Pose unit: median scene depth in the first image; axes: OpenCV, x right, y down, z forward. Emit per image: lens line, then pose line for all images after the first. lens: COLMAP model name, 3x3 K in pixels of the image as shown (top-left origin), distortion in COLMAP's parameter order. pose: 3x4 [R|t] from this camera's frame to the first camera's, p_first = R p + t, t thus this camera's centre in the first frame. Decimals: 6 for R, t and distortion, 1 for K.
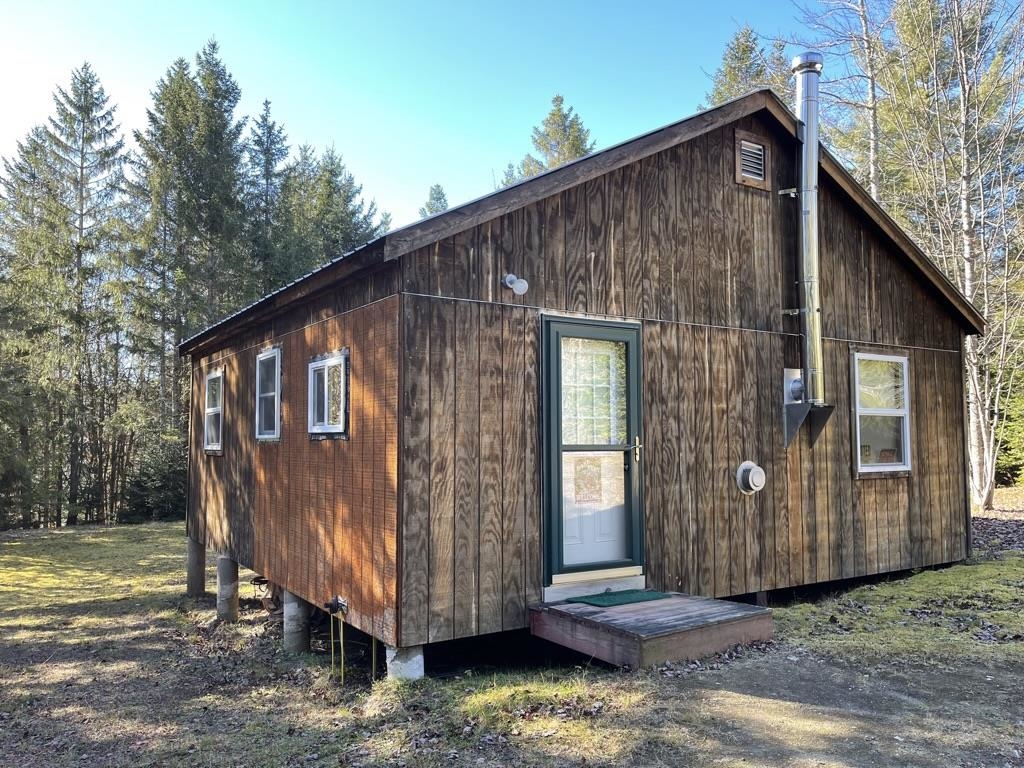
lens RADIAL K [[786.4, 0, 502.7], [0, 786.4, 386.9], [0, 0, 1]] dist [0.060577, -0.074954]
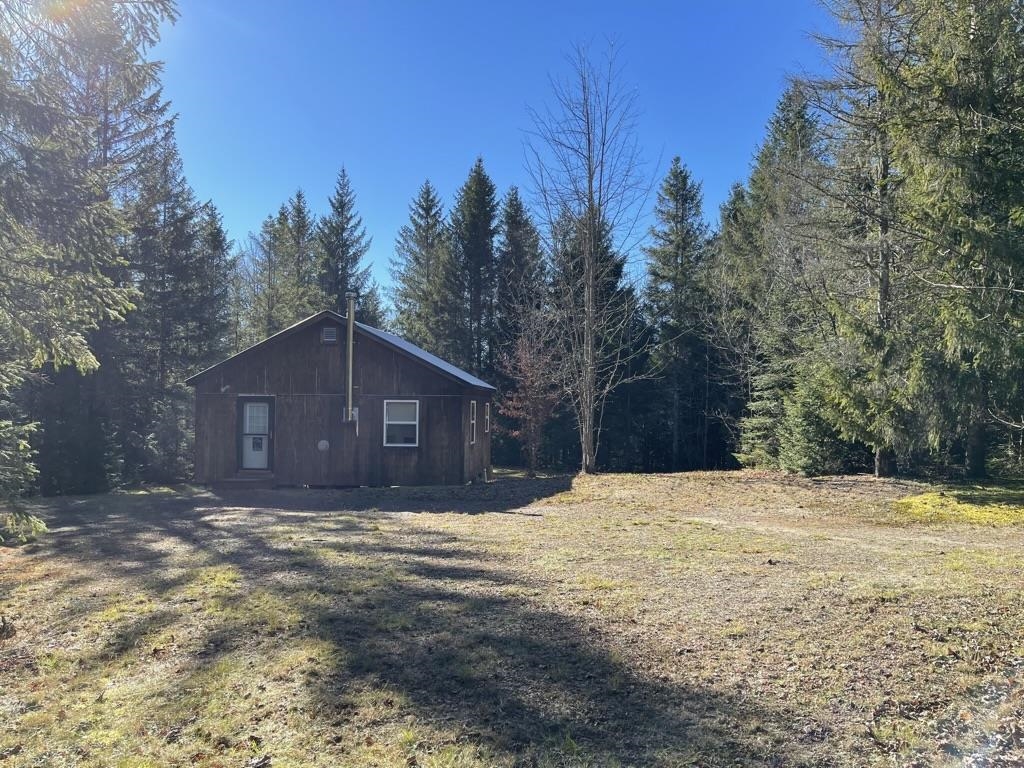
lens RADIAL K [[786.4, 0, 513.1], [0, 786.4, 383.6], [0, 0, 1]] dist [0.060577, -0.074954]
pose [[0.800639, -0.002588, -0.599142, 2.591337], [0.028207, 0.999045, 0.033379, -0.189840], [0.598483, -0.043625, 0.799947, -0.885612]]
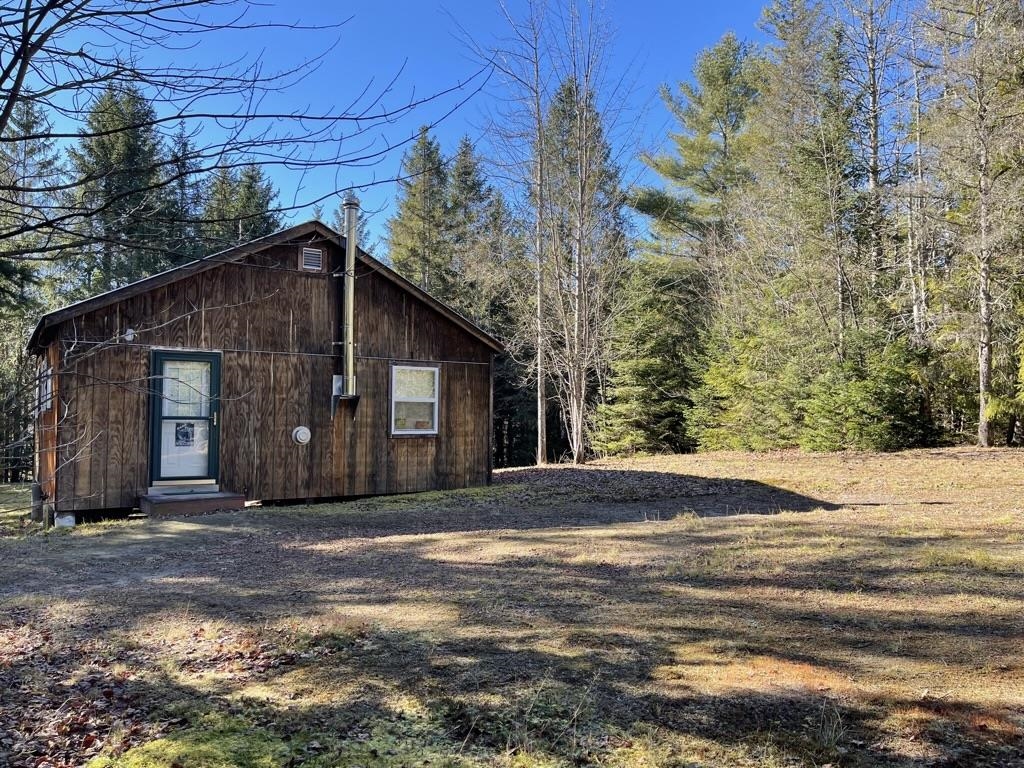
lens RADIAL K [[786.4, 0, 509.8], [0, 786.4, 389.3], [0, 0, 1]] dist [0.060577, -0.074954]
pose [[0.999837, 0.012625, 0.012916, 0.762098], [-0.013052, 0.999354, 0.033475, -0.058409], [-0.012485, -0.033638, 0.999356, -0.817134]]
